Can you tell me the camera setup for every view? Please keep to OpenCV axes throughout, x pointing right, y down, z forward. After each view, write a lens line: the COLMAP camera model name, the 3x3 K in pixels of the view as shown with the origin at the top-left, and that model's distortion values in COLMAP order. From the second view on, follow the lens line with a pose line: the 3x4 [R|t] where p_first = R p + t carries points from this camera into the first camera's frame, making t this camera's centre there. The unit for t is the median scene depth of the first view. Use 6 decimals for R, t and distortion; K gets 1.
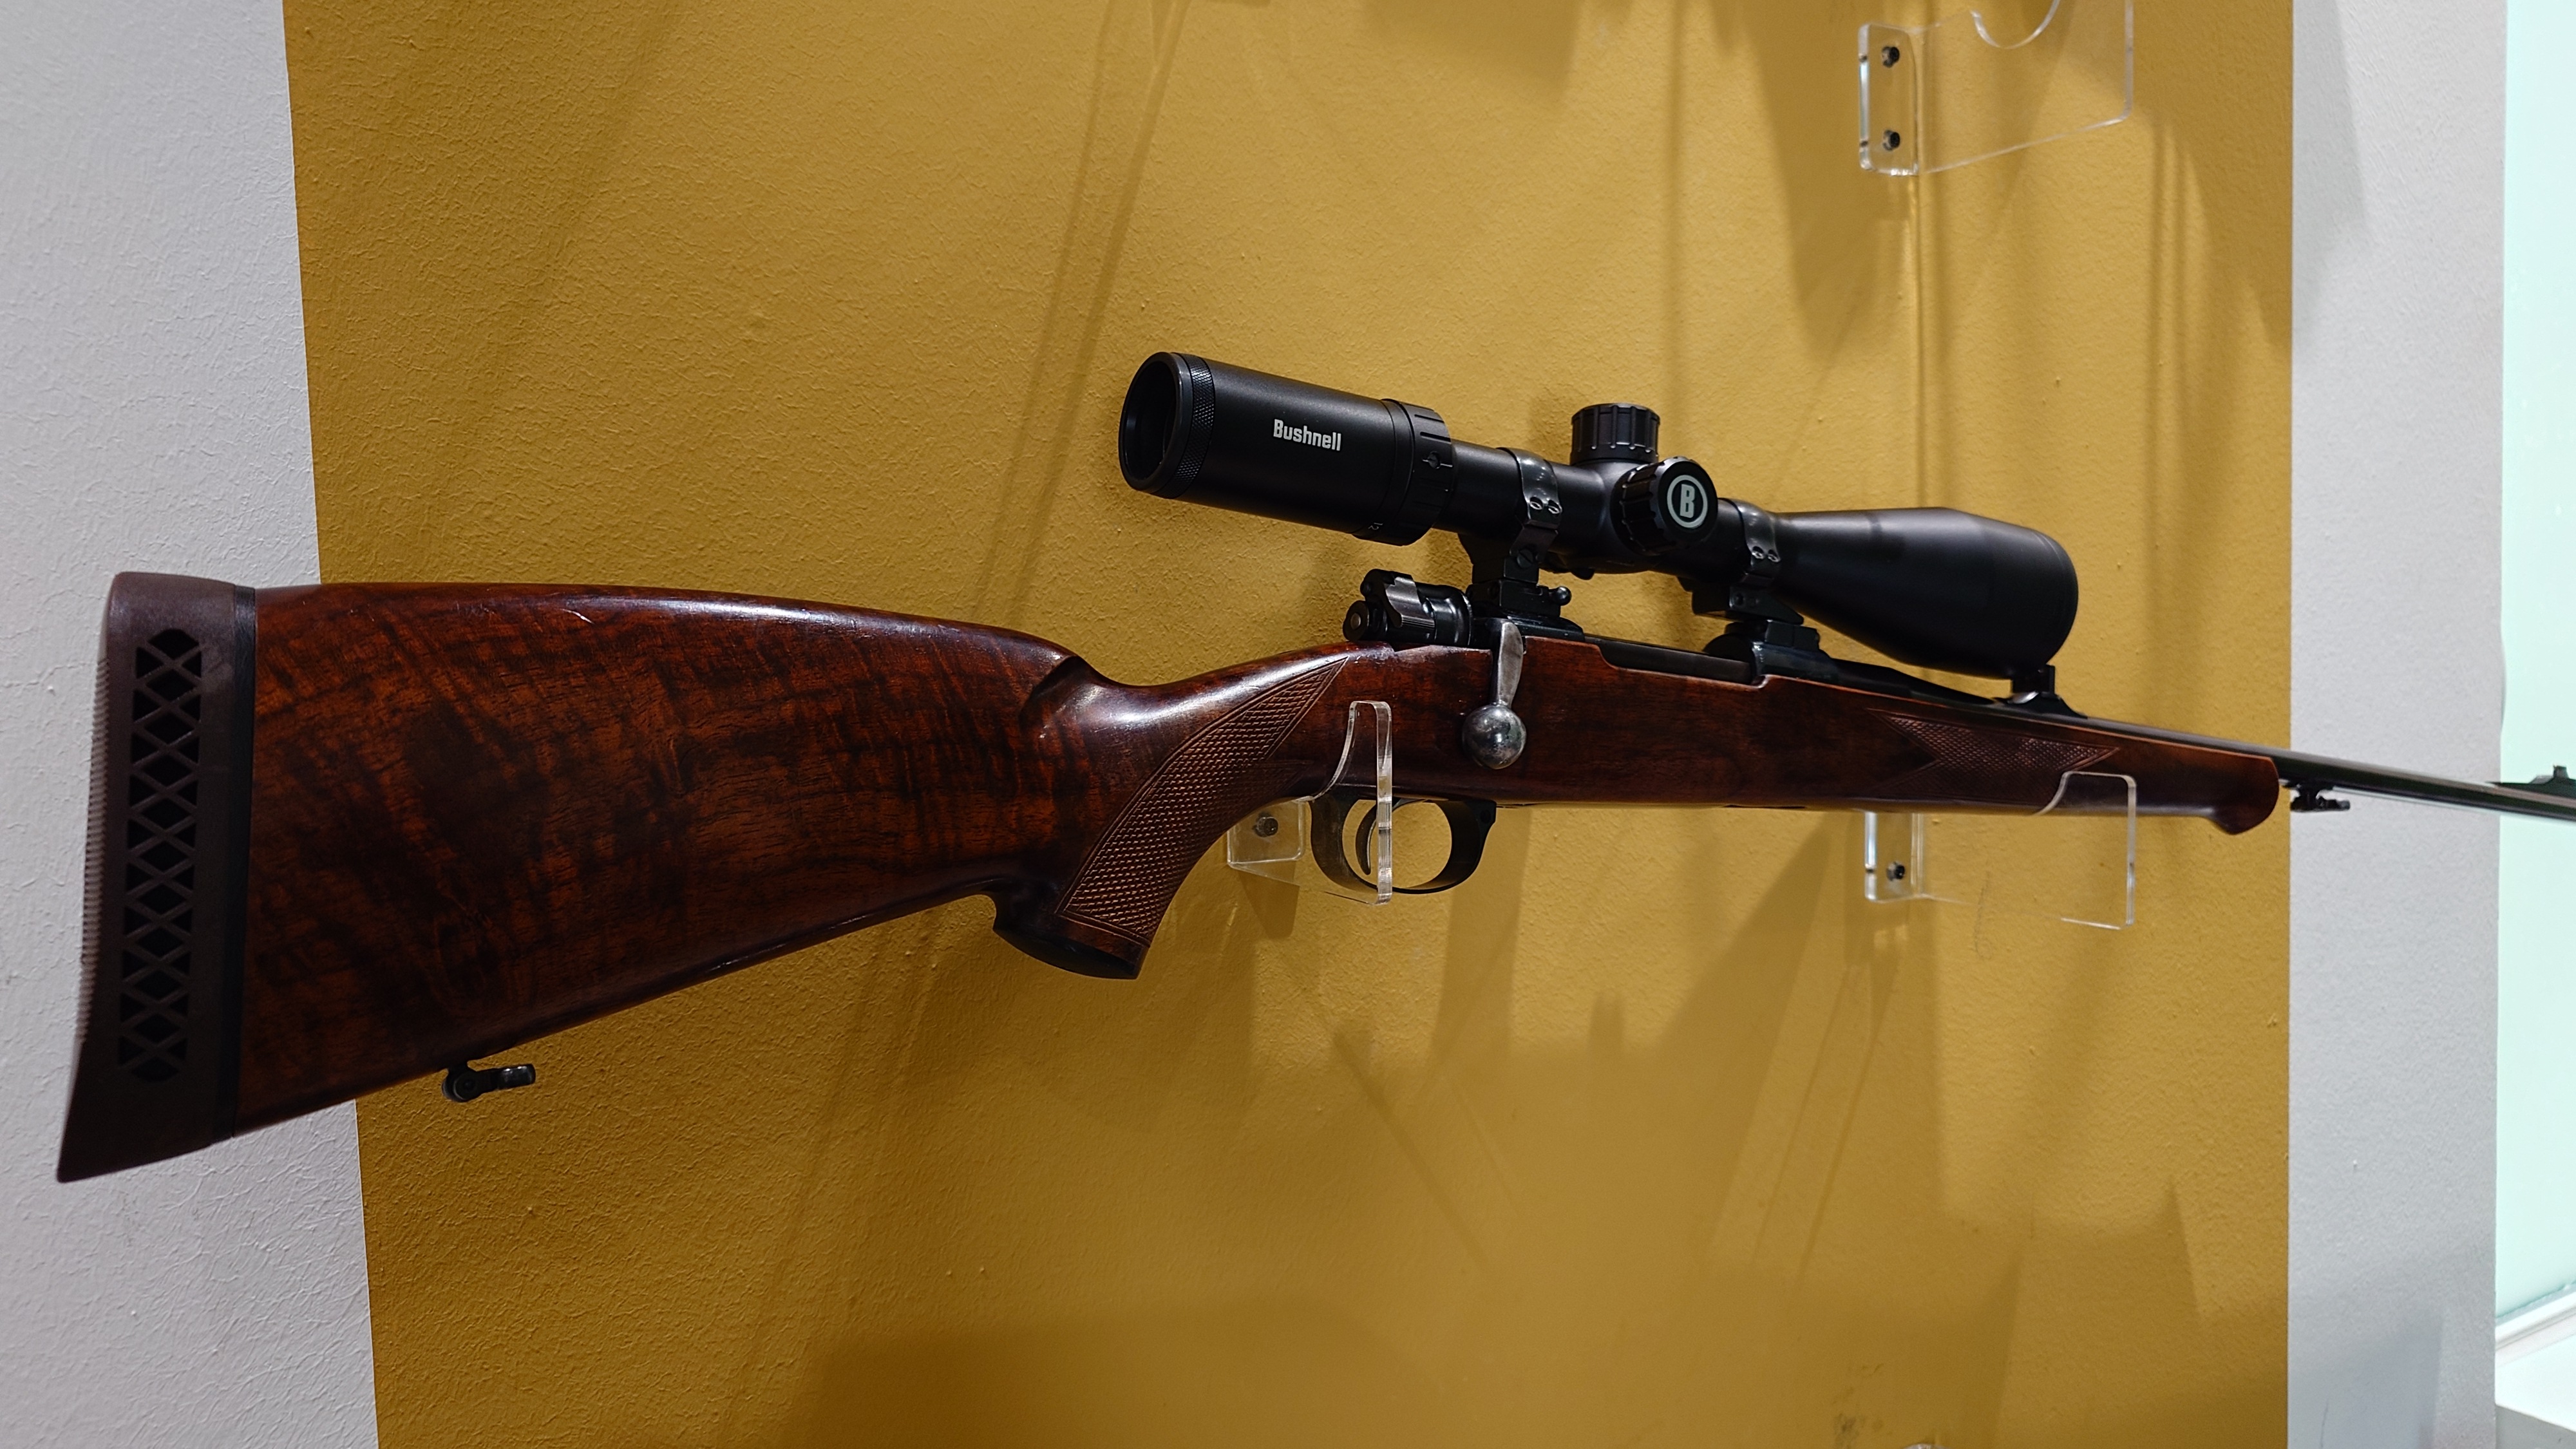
lens RADIAL K [[1845.5, 0, 1288.6], [0, 1845.5, 727.9], [0, 0, 1]] dist [-0.000092, -0.003246]
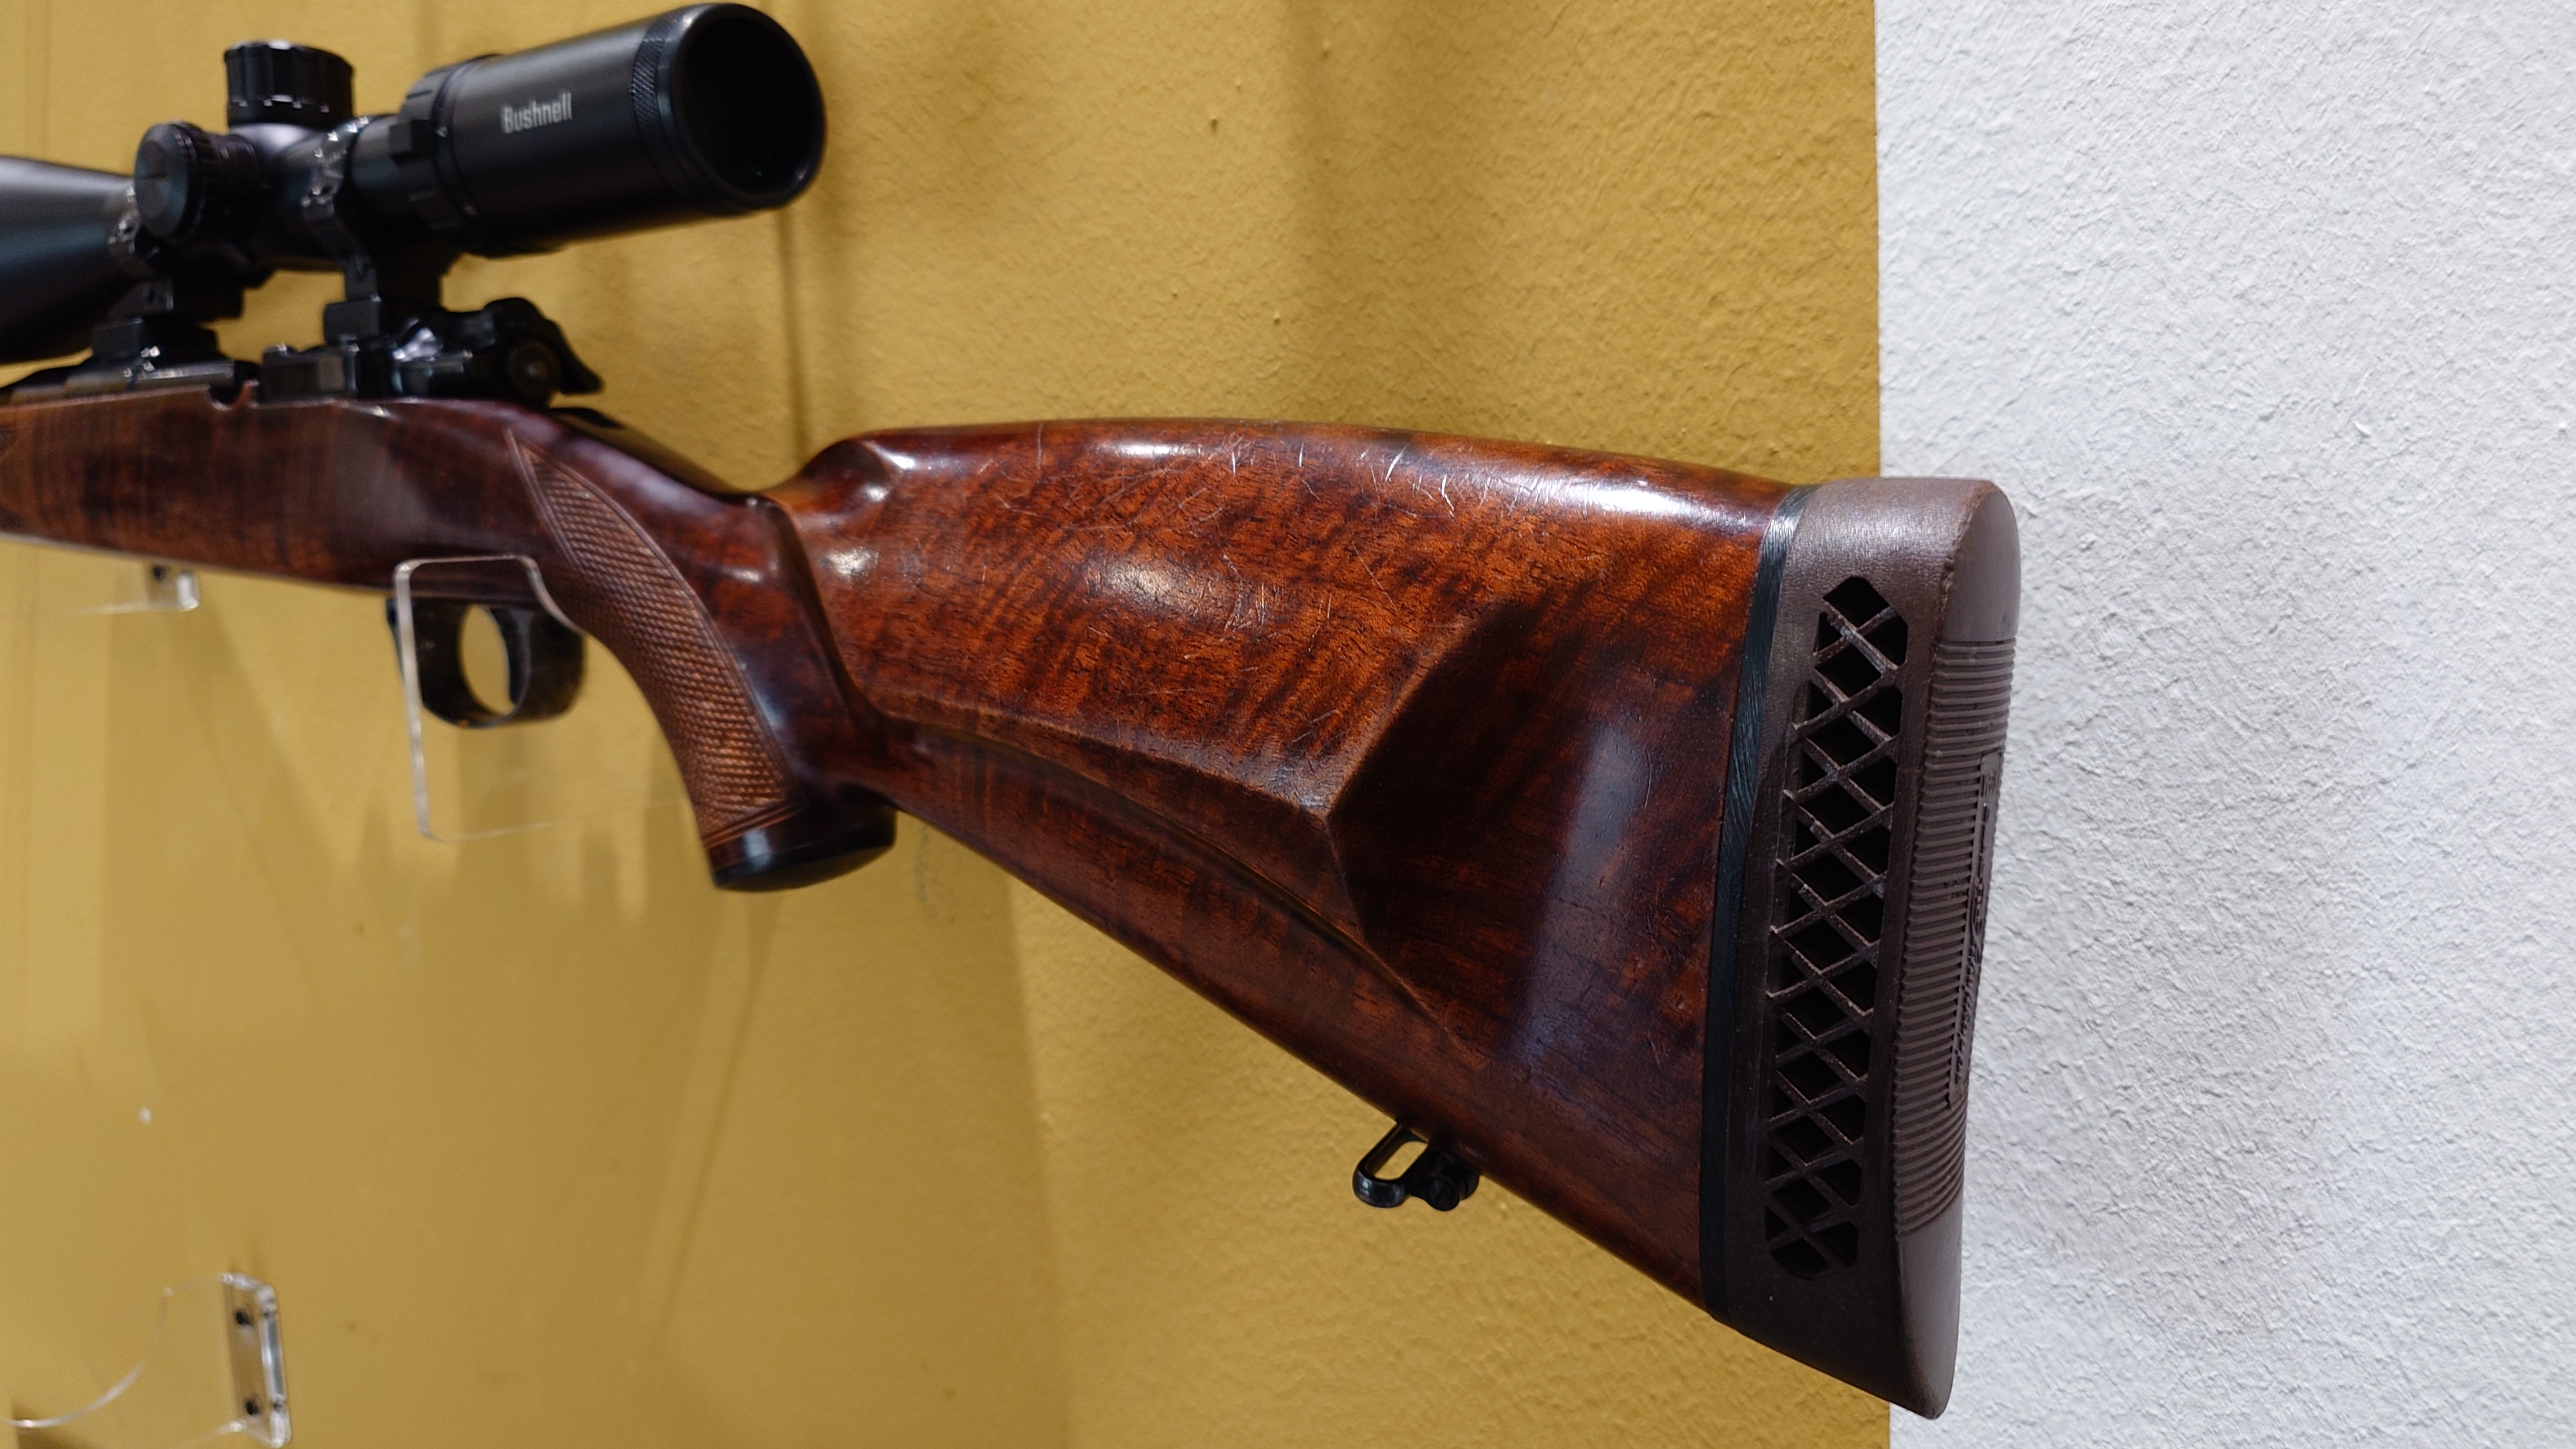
lens RADIAL K [[1845.5, 0, 1285.8], [0, 1845.5, 734.4], [0, 0, 1]] dist [-0.000092, -0.003246]
pose [[0.423738, 0.110035, -0.899076, 1.119295], [-0.031979, 0.993792, 0.106556, 0.012012], [0.905220, -0.016400, 0.424626, 1.067999]]
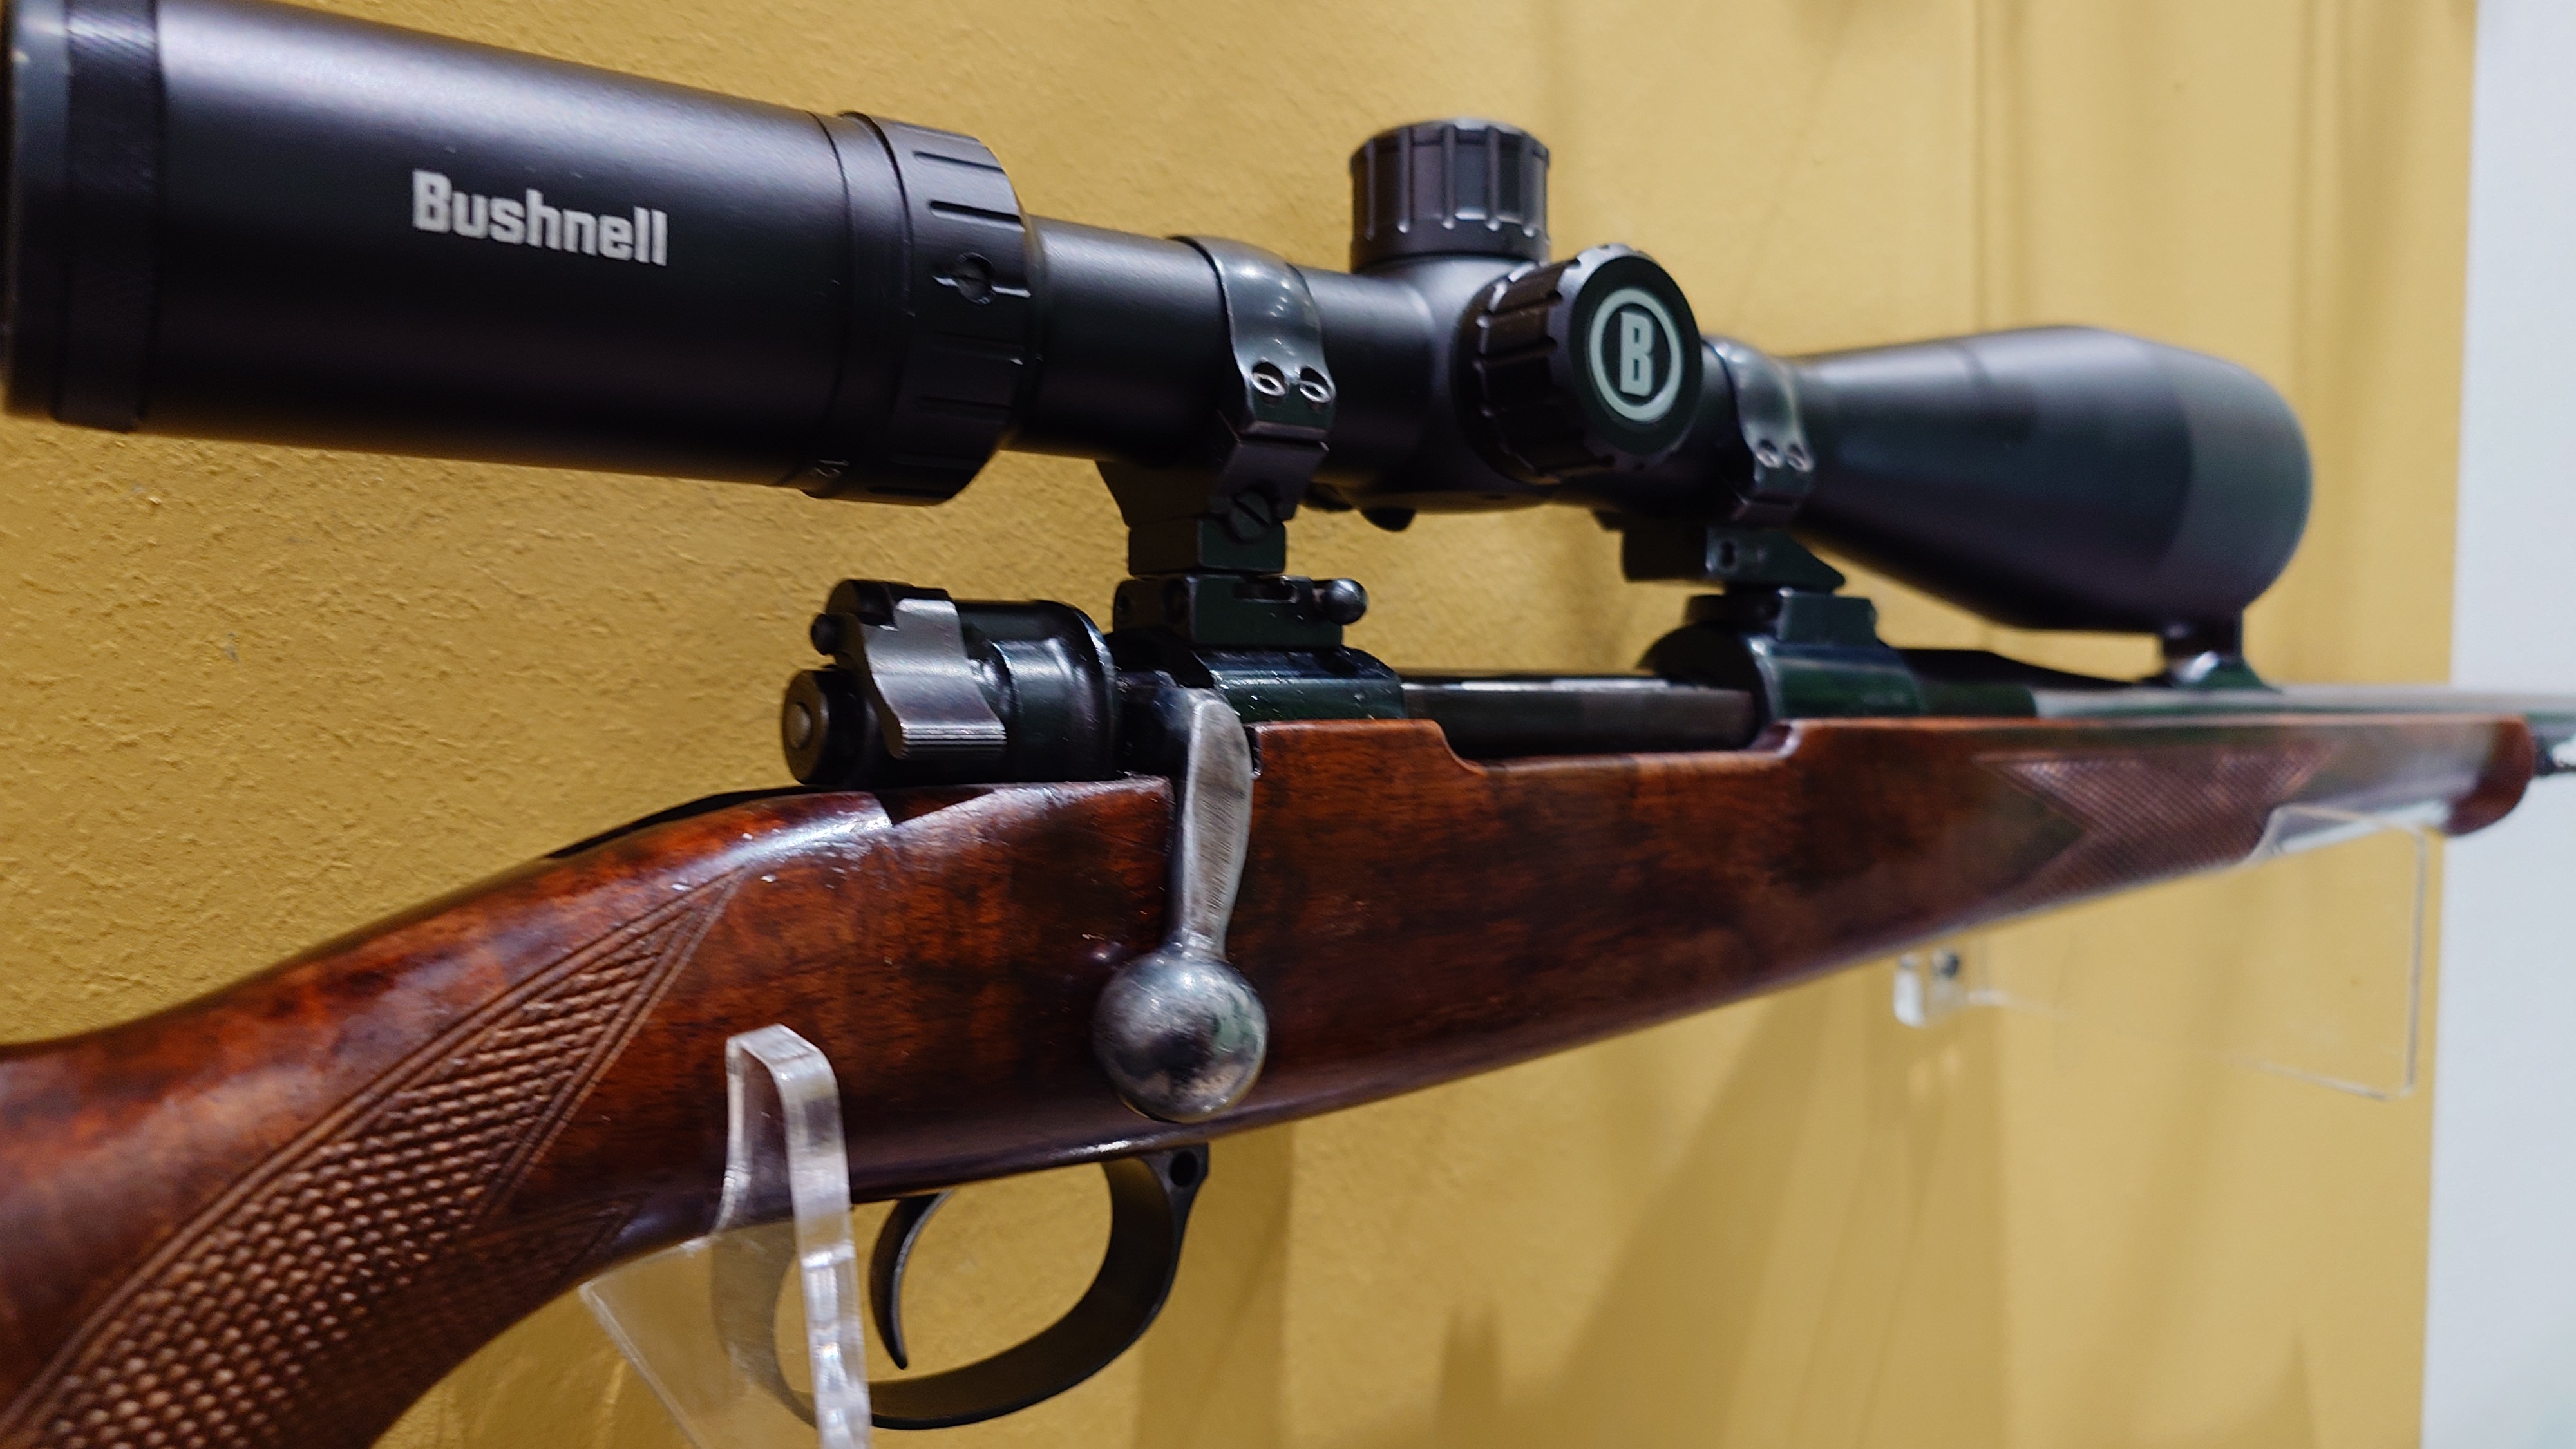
lens RADIAL K [[1845.5, 0, 1283.9], [0, 1845.5, 725.1], [0, 0, 1]] dist [-0.000092, -0.003246]
pose [[0.992974, -0.061595, 0.101042, 0.084463], [0.050180, 0.992456, 0.111864, -0.083678], [-0.107170, -0.106008, 0.988573, 0.547271]]
